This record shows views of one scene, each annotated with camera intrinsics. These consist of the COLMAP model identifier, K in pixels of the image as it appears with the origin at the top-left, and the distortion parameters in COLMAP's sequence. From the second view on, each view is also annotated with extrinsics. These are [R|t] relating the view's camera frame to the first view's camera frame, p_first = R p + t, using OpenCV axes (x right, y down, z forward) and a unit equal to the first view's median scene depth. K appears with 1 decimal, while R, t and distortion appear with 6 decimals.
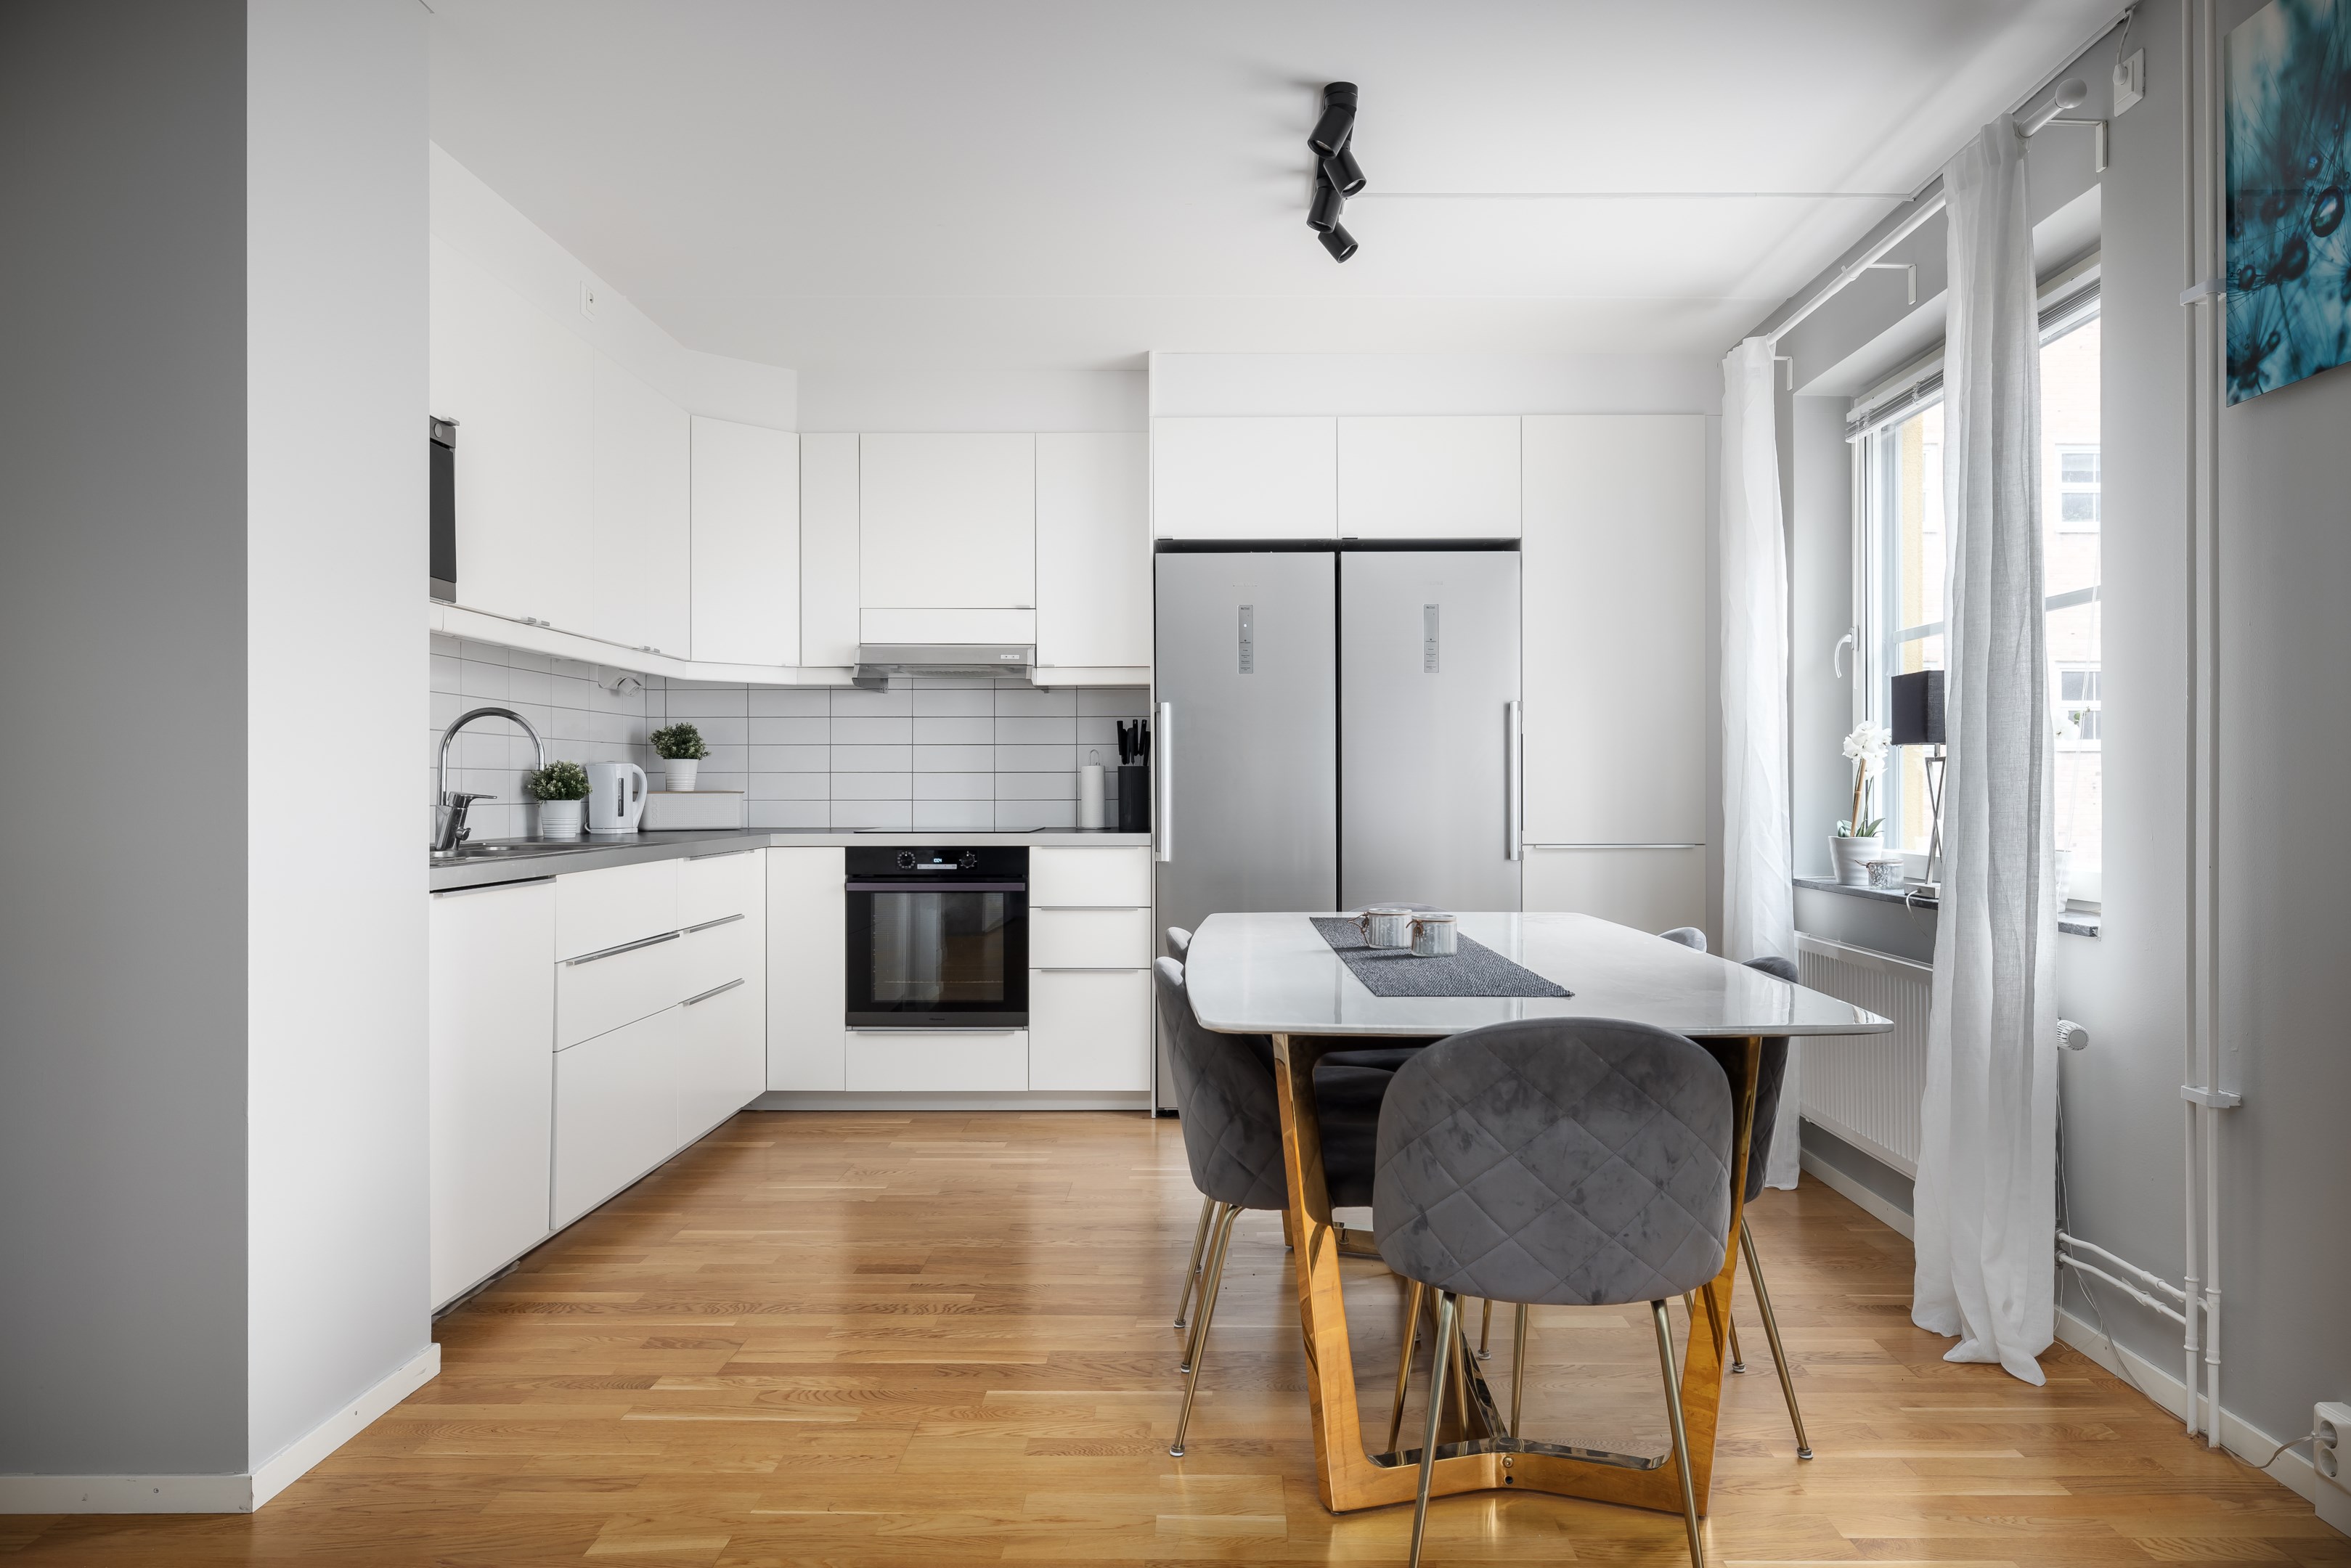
lens RADIAL K [[1591.7, 0, 1219.3], [0, 1591.7, 785.0], [0, 0, 1]] dist [-0.002644, -0.000522]
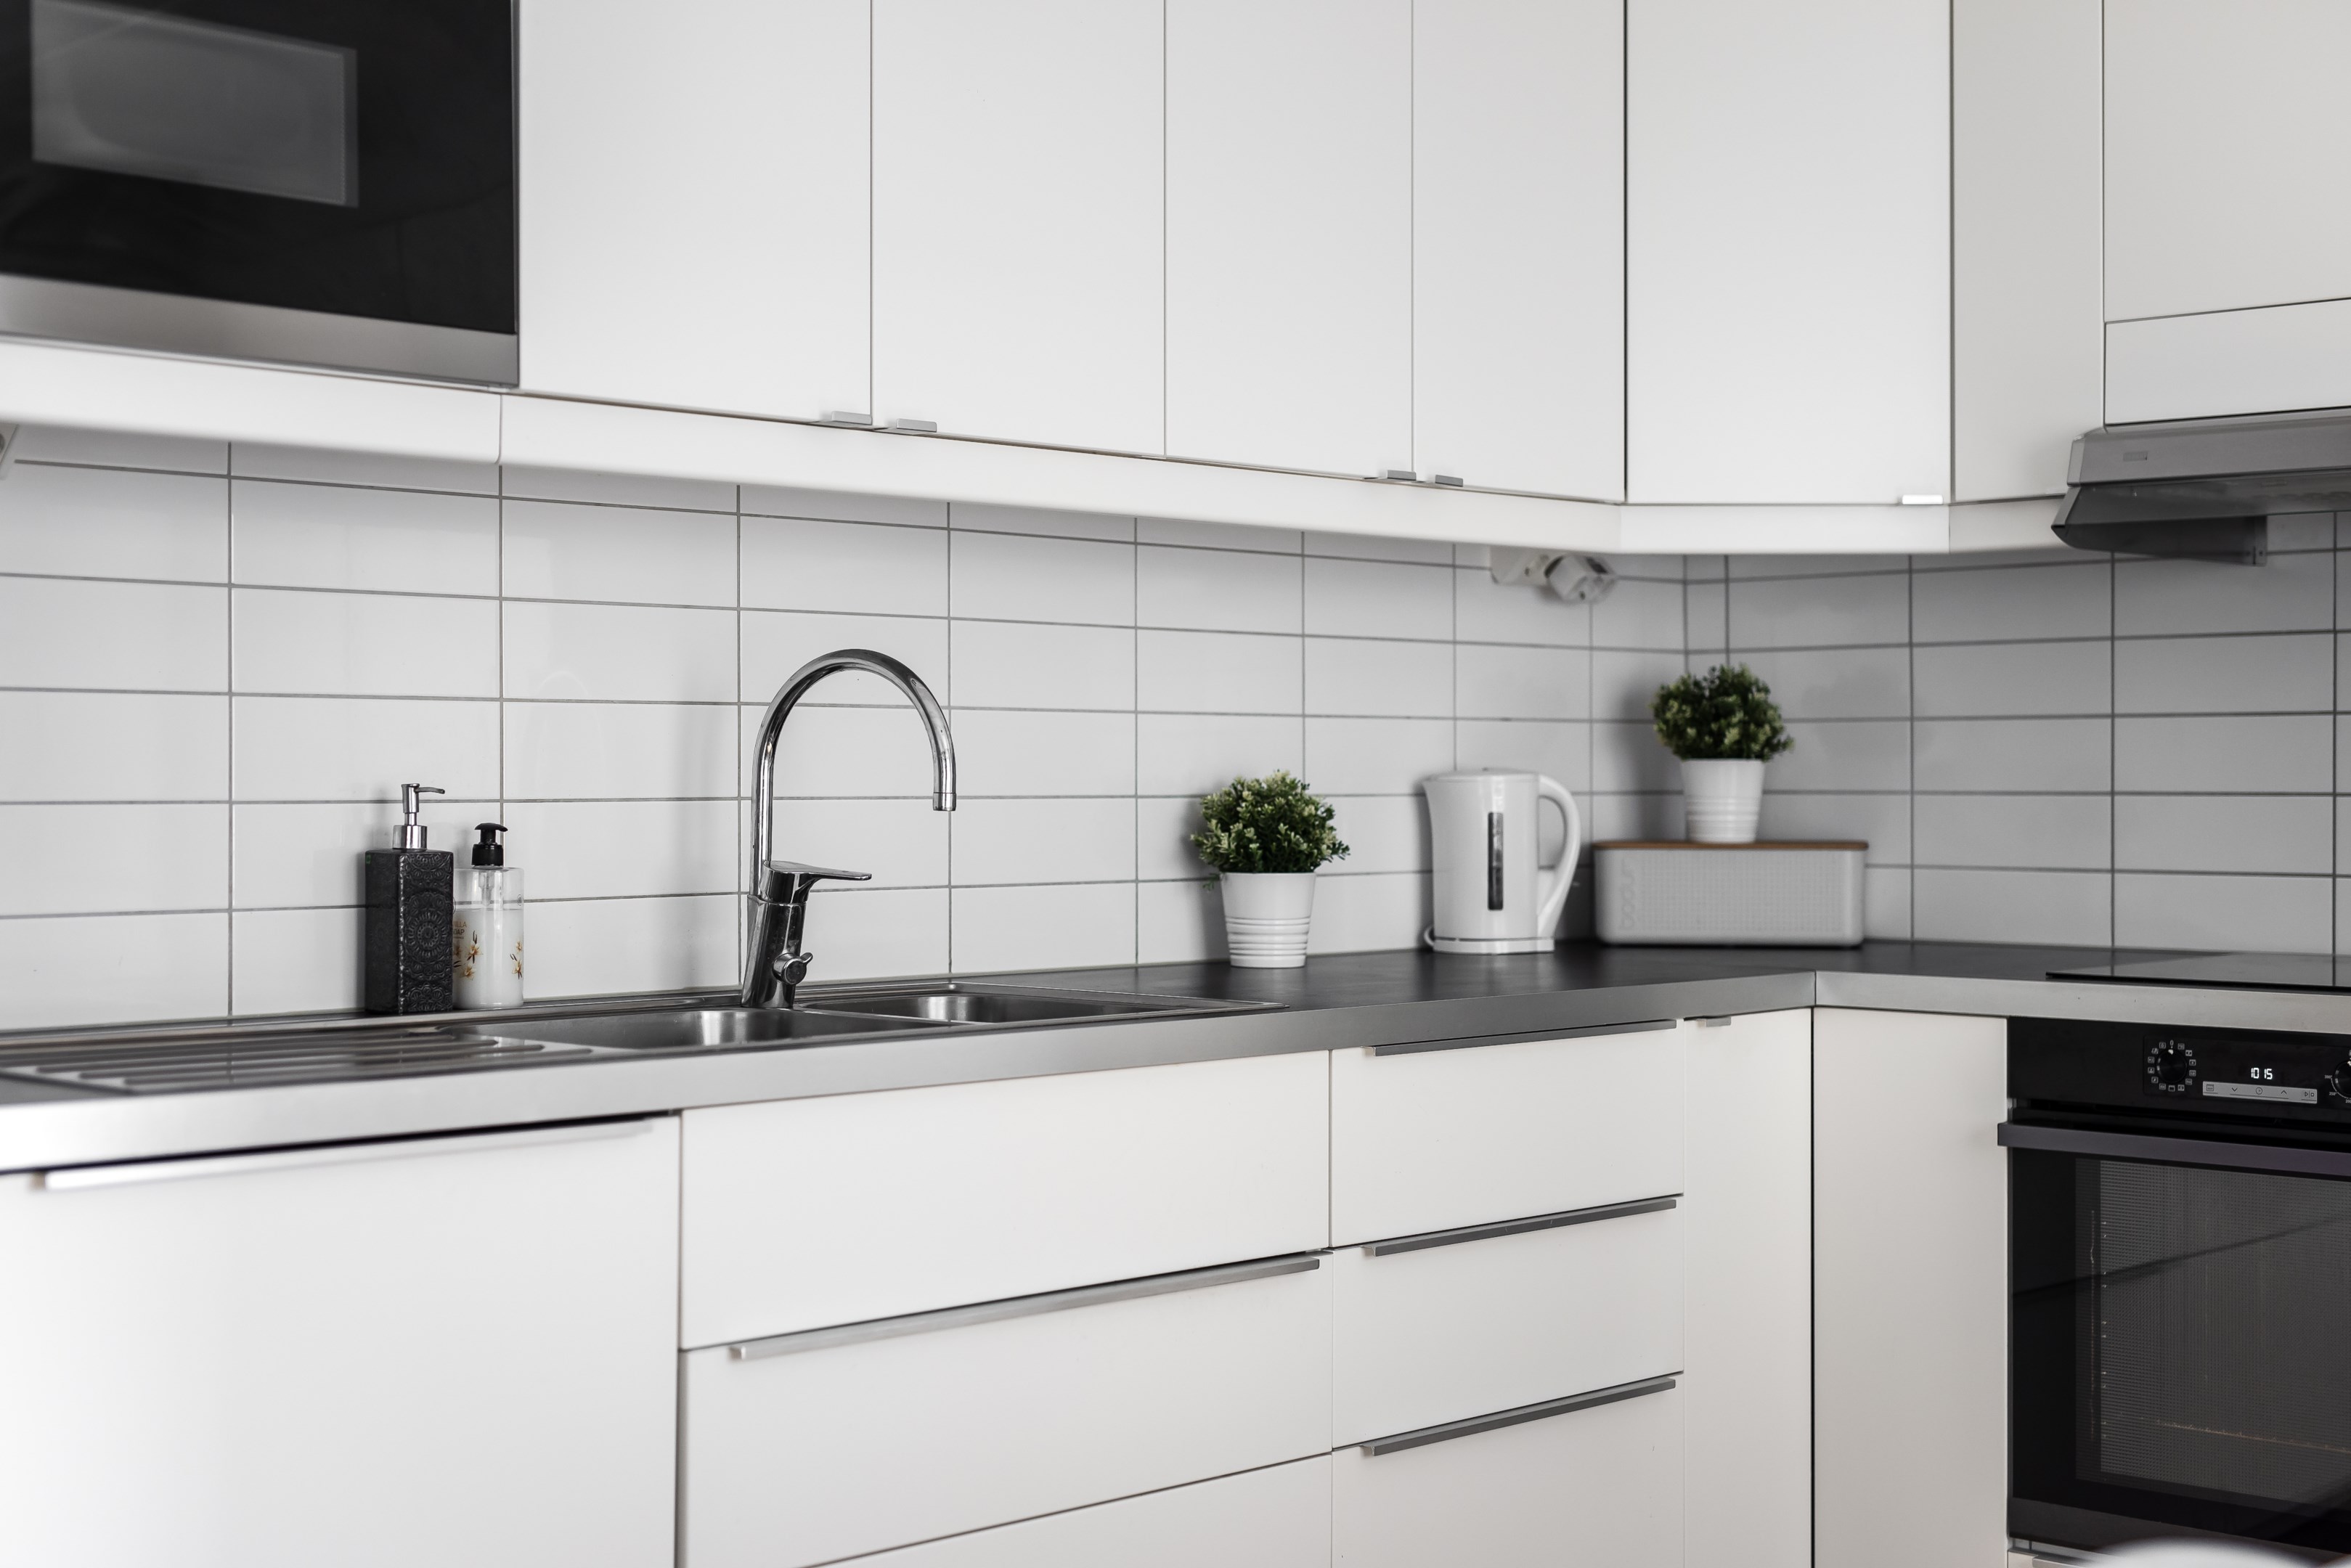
lens RADIAL K [[3247.8, 0, 1181.9], [0, 3247.8, 779.3], [0, 0, 1]] dist [-0.016391, 0.000000]
pose [[0.719005, 0.002335, -0.695001, 0.125338], [-0.000582, 0.999996, 0.002758, -0.014707], [0.695005, -0.001578, 0.719003, 0.374567]]
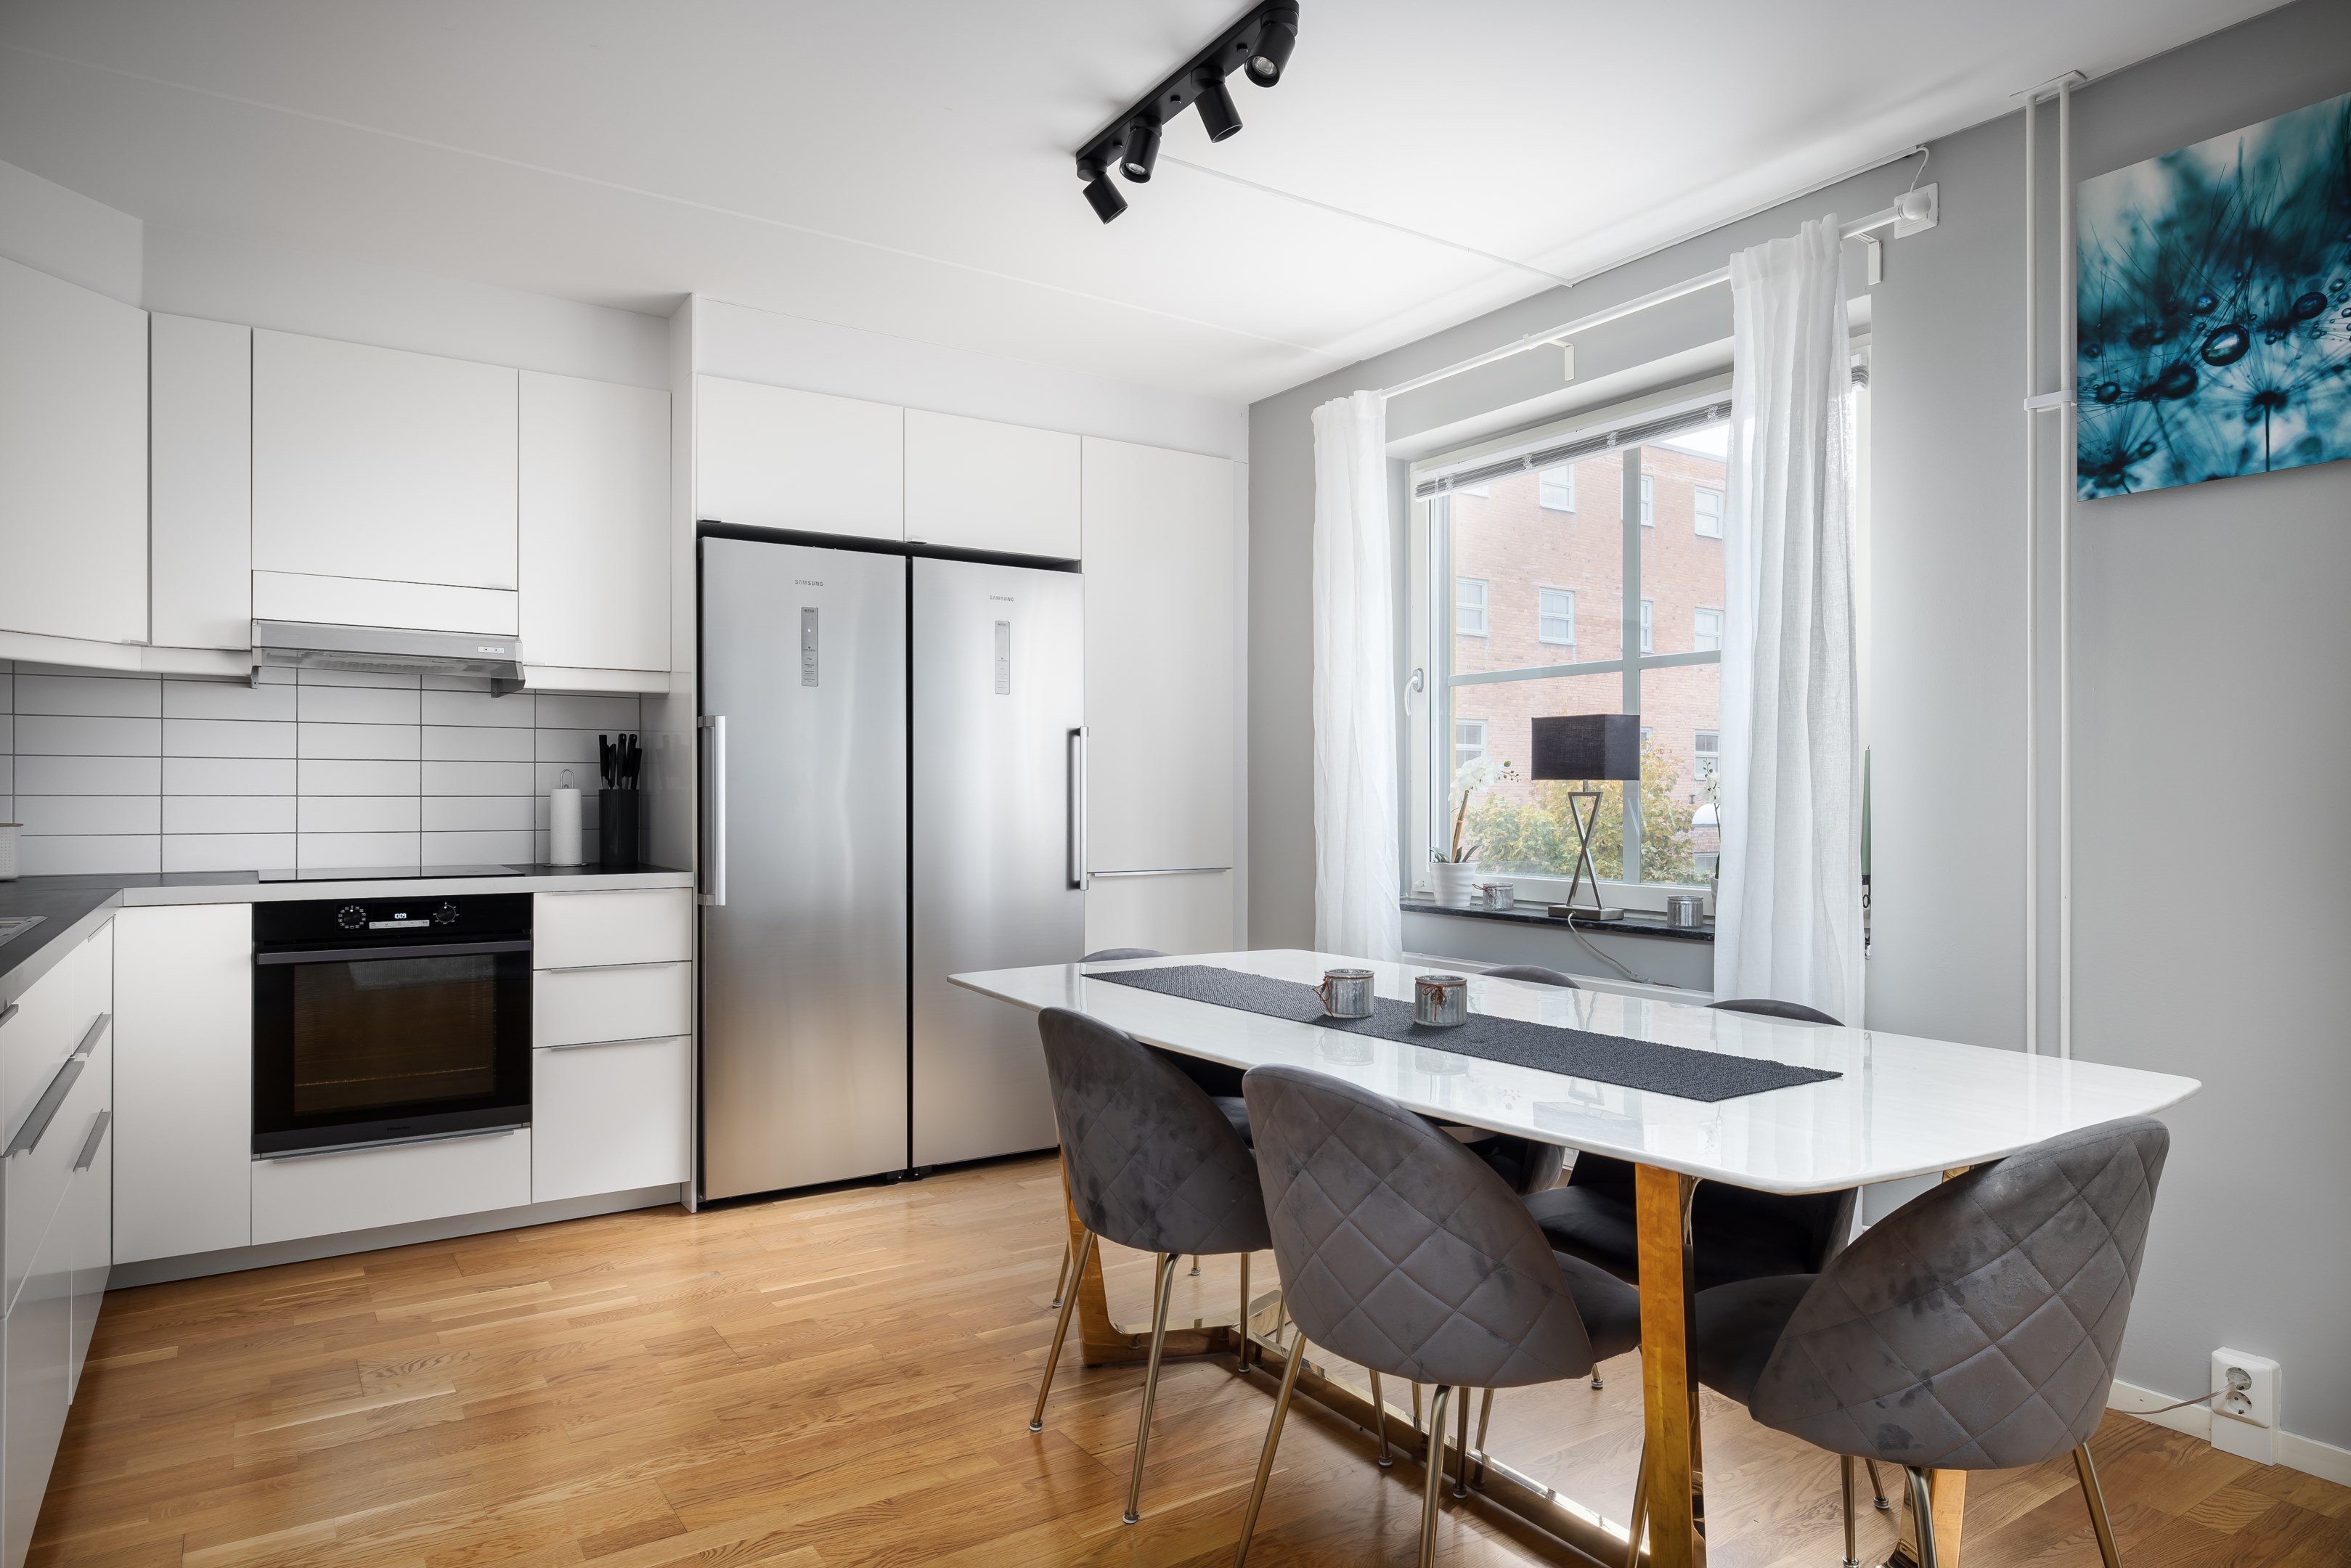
lens RADIAL K [[1389.1, 0, 1168.0], [0, 1389.1, 796.8], [0, 0, 1]] dist [-0.003924, 0.000929]
pose [[0.833148, 0.002040, 0.553046, -0.239309], [-0.002925, 0.999995, 0.000716, -0.010361], [-0.553042, -0.002214, 0.833150, 0.259681]]
